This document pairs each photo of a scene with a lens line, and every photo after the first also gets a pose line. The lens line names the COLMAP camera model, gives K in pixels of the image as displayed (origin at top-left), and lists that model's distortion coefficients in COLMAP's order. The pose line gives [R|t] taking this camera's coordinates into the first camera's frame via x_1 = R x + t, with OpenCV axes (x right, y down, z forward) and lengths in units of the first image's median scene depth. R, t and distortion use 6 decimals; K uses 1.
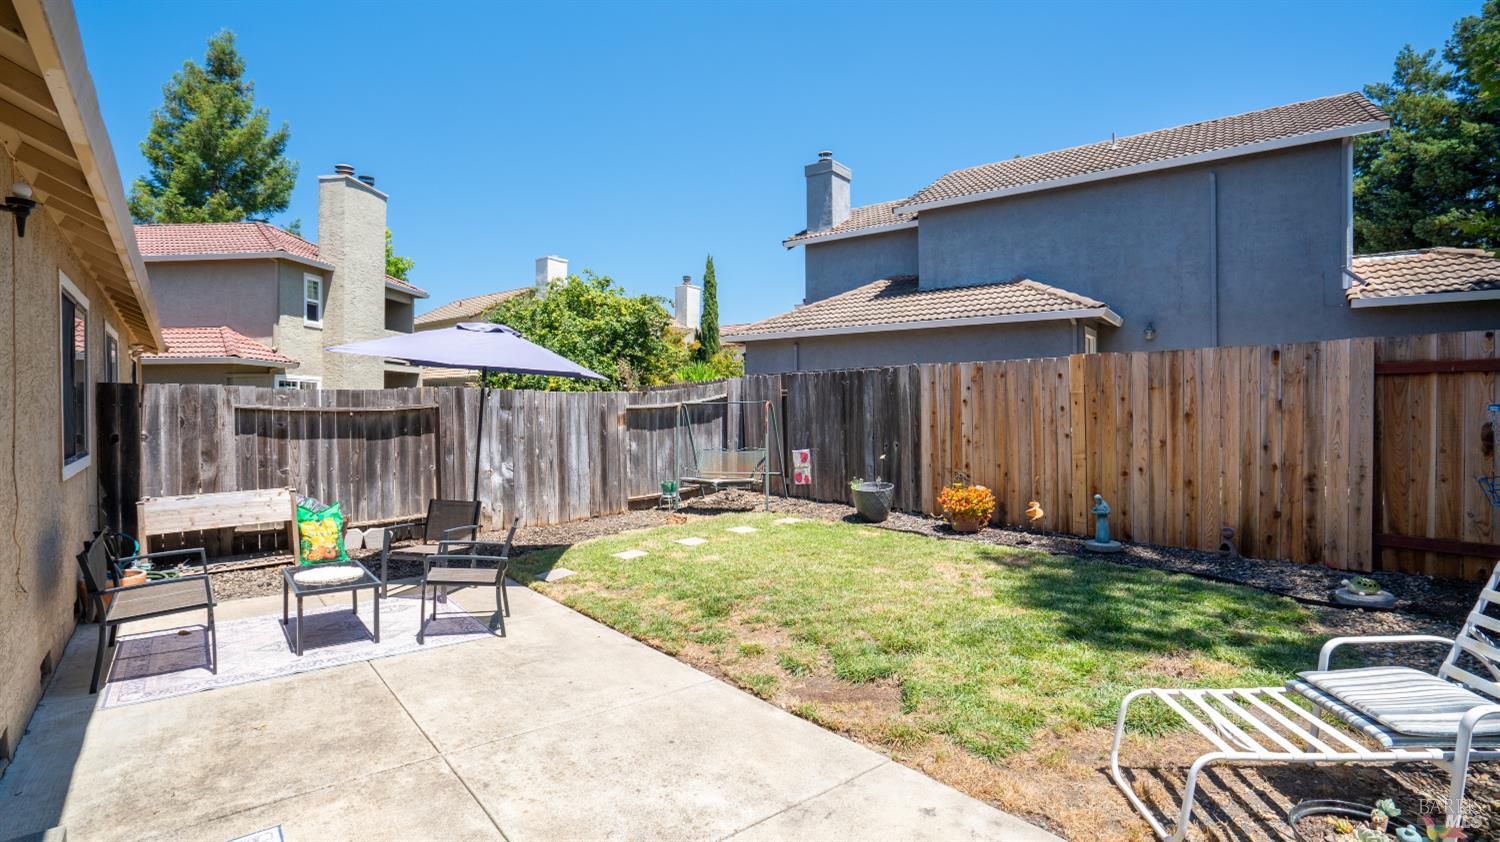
lens RADIAL K [[677.5, 0, 747.6], [0, 677.5, 417.5], [0, 0, 1]] dist [-0.004359, 0.000864]
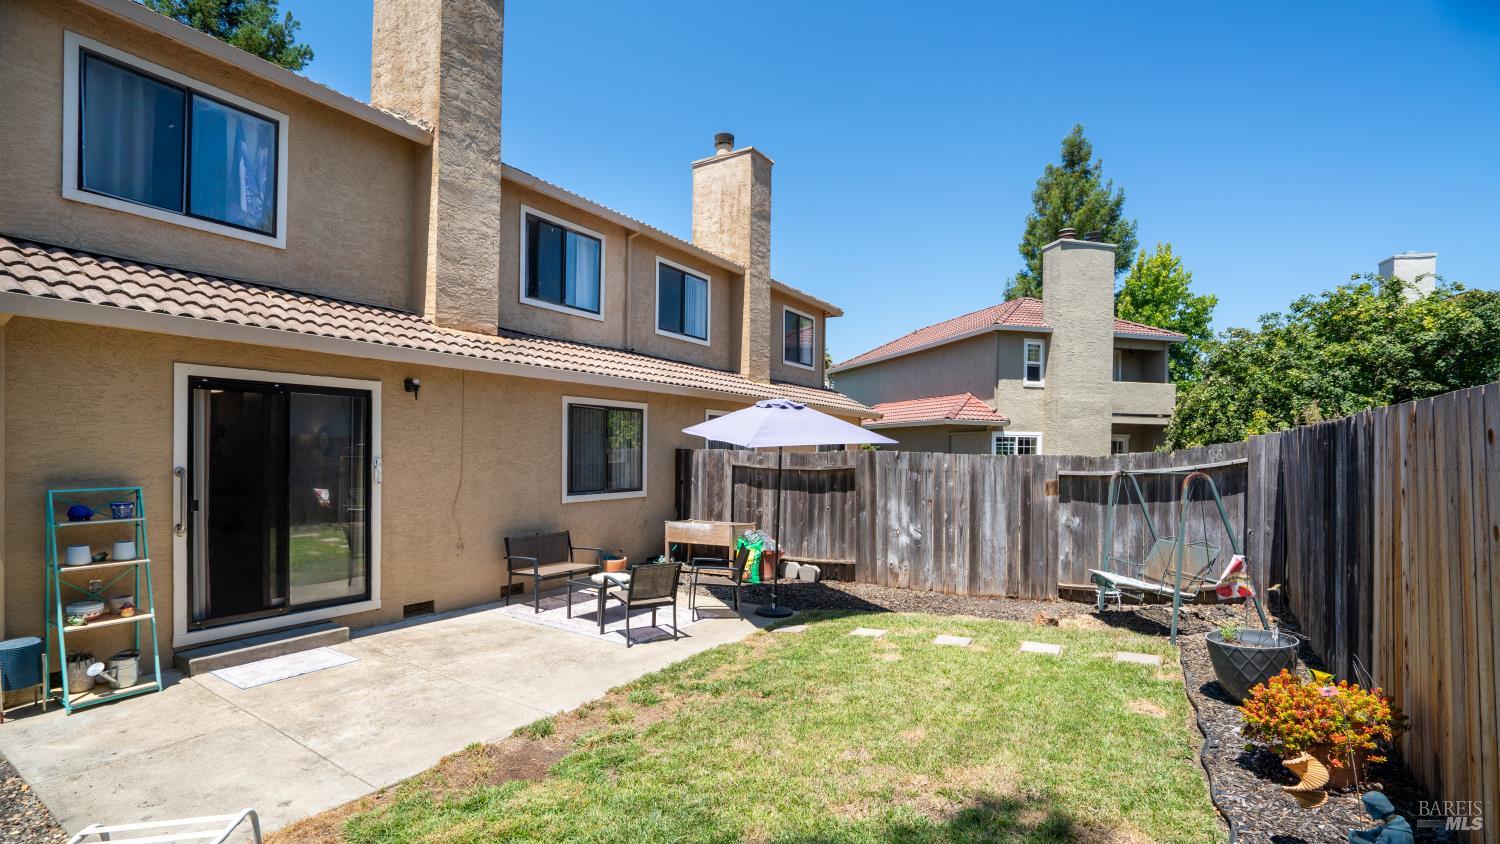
lens RADIAL K [[677.5, 0, 721.1], [0, 677.5, 445.6], [0, 0, 1]] dist [-0.004359, 0.000864]
pose [[0.371961, -0.001366, -0.928247, 0.474709], [-0.027778, 0.999535, -0.012602, -0.029855], [0.927833, 0.030472, 0.371750, 0.338749]]
